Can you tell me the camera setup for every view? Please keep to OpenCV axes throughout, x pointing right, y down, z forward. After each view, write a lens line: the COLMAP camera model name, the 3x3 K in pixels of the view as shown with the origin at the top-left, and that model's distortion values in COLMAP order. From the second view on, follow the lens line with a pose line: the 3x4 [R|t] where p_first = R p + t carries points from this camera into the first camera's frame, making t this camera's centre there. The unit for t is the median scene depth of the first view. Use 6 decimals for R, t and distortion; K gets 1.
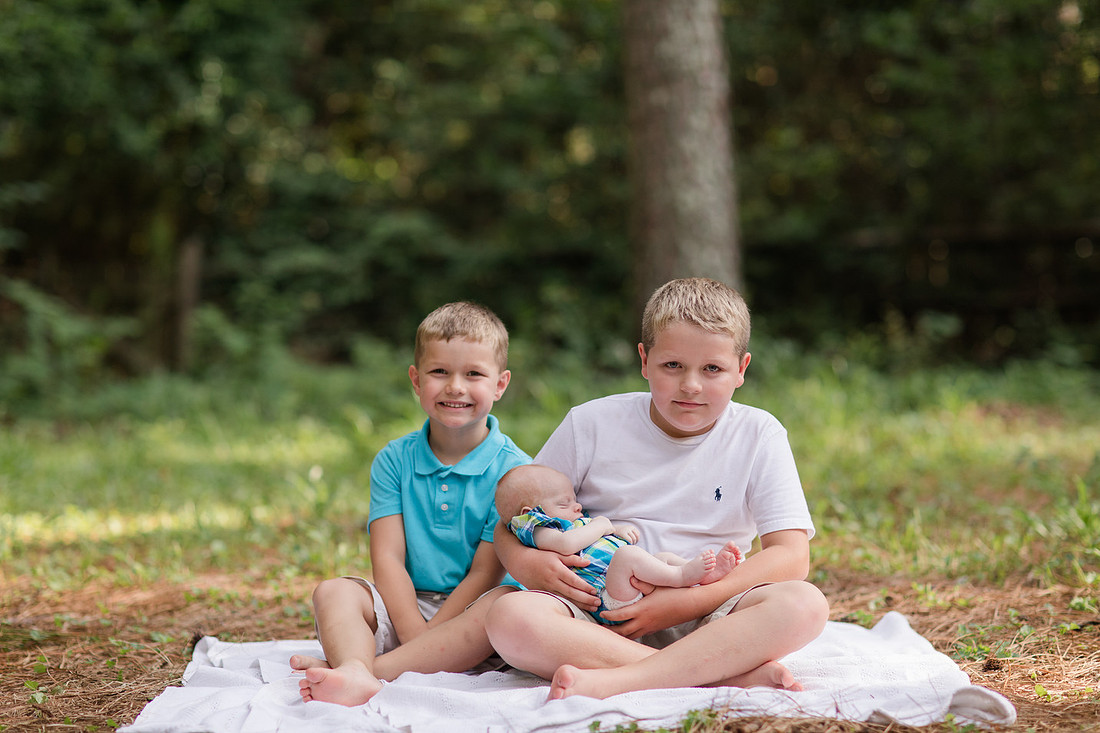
lens RADIAL K [[2796.2, 0, 550.9], [0, 2796.2, 204.4], [0, 0, 1]] dist [-2.128215, 6.986152]
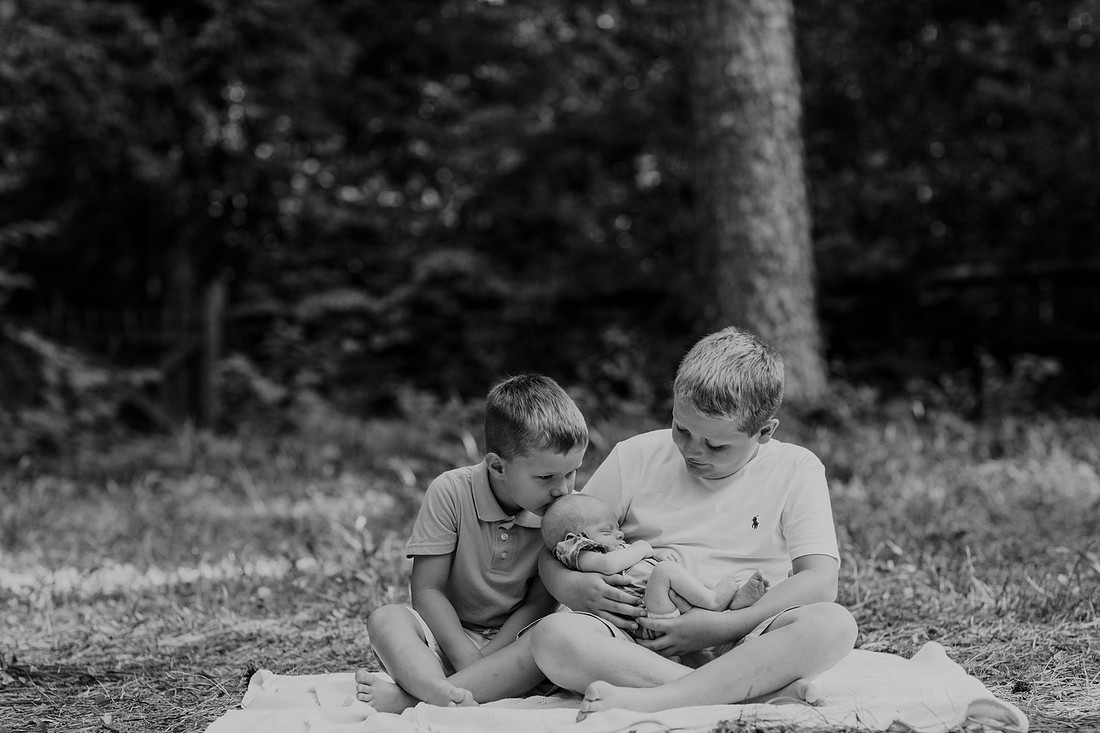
lens RADIAL K [[2618.7, 0, 548.8], [0, 2618.7, 268.1], [0, 0, 1]] dist [-1.812675, 0.064786]
pose [[0.999834, -0.007644, -0.016551, -0.006232], [0.007771, 0.999941, 0.007609, 0.003130], [0.016492, -0.007737, 0.999834, 0.133655]]
